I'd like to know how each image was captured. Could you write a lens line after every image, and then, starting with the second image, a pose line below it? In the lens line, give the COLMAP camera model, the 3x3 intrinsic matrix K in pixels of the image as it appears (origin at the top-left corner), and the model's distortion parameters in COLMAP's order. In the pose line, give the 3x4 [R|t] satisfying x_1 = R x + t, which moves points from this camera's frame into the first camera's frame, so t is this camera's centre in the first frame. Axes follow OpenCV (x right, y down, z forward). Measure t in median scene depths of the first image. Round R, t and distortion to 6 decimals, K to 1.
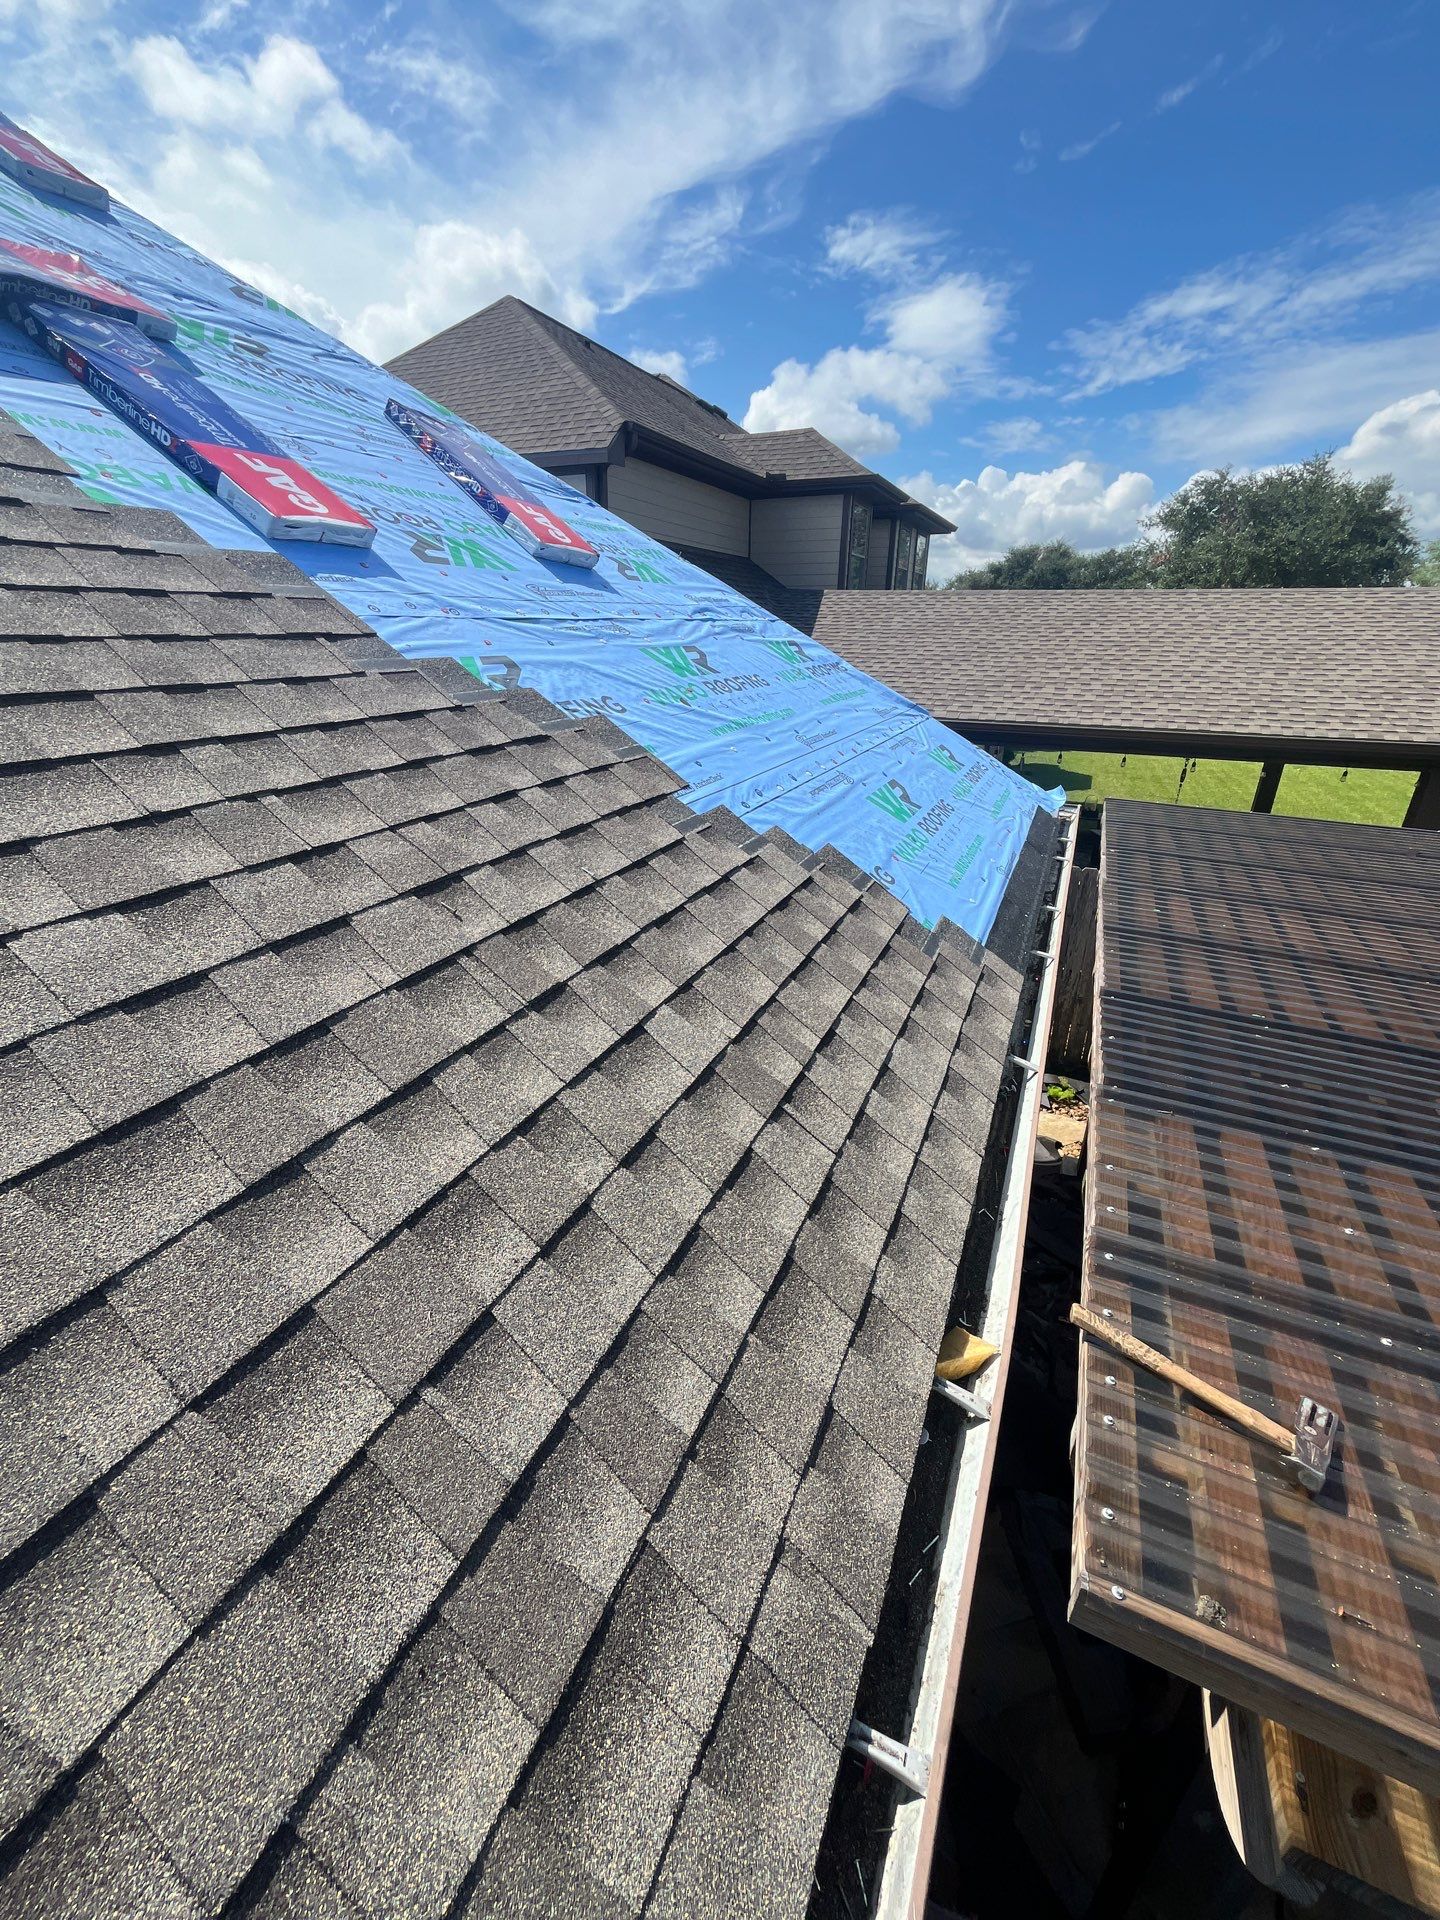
lens RADIAL K [[762.8, 0, 720.0], [0, 762.8, 960.0], [0, 0, 1]] dist [-0.000606, 0.000003]
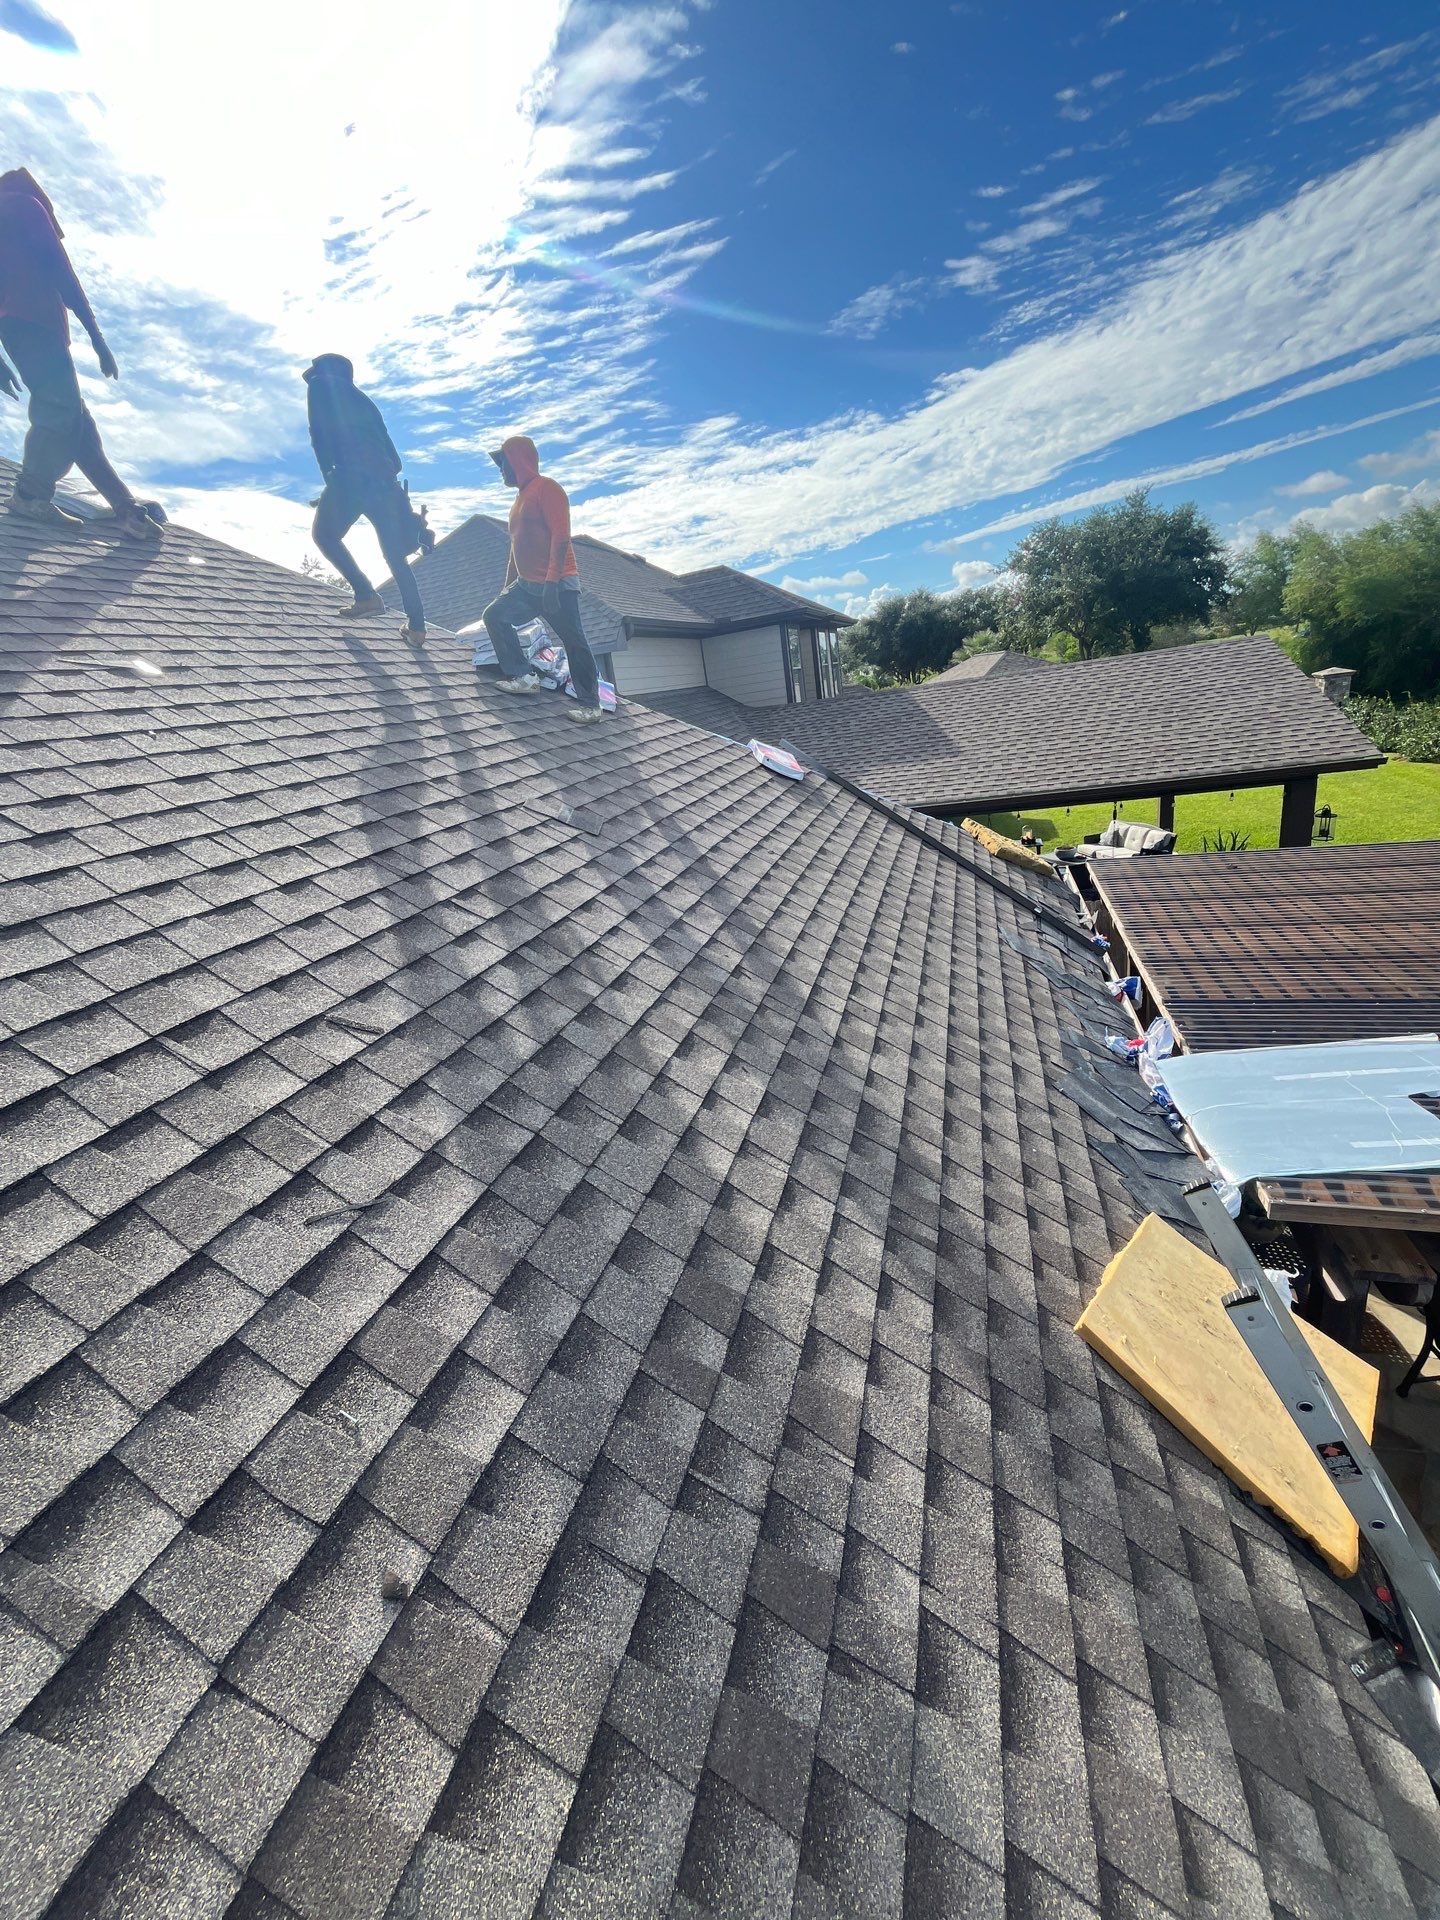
lens RADIAL K [[762.8, 0, 720.0], [0, 762.8, 960.0], [0, 0, 1]] dist [-0.000606, 0.000003]
pose [[0.978367, -0.192379, 0.076077, -0.185863], [0.197990, 0.977352, -0.074725, -0.037097], [-0.059978, 0.088171, 0.994298, -0.214633]]
